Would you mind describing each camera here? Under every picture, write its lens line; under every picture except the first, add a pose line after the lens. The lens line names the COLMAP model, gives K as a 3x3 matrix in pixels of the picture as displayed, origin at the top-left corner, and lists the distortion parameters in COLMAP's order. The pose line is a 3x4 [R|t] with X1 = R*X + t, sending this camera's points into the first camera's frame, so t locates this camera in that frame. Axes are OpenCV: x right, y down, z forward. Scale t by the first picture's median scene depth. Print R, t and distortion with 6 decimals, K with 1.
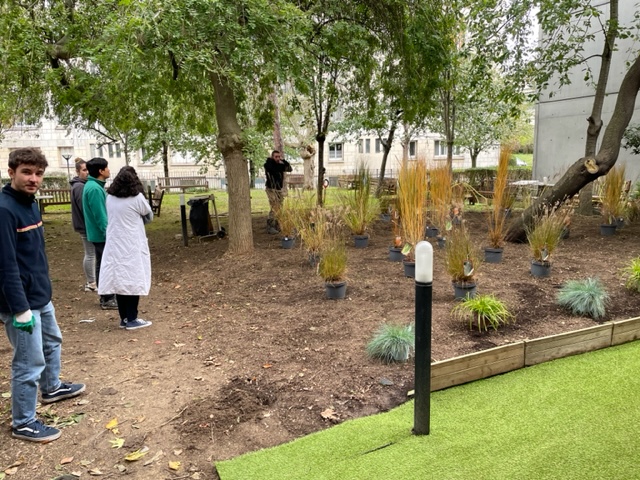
lens RADIAL K [[485.2, 0, 320.0], [0, 485.2, 240.0], [0, 0, 1]] dist [0.088245, -0.119153]
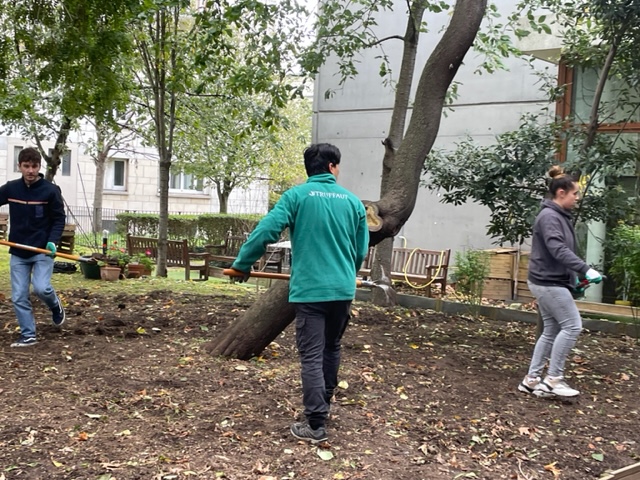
lens RADIAL K [[856.1, 0, 320.0], [0, 856.1, 240.0], [0, 0, 1]] dist [0.083485, 0.005676]
pose [[0.922518, 0.049811, 0.382727, 0.077456], [-0.006206, 0.993423, -0.114332, -0.010615], [-0.385905, 0.103098, 0.916760, 0.093455]]
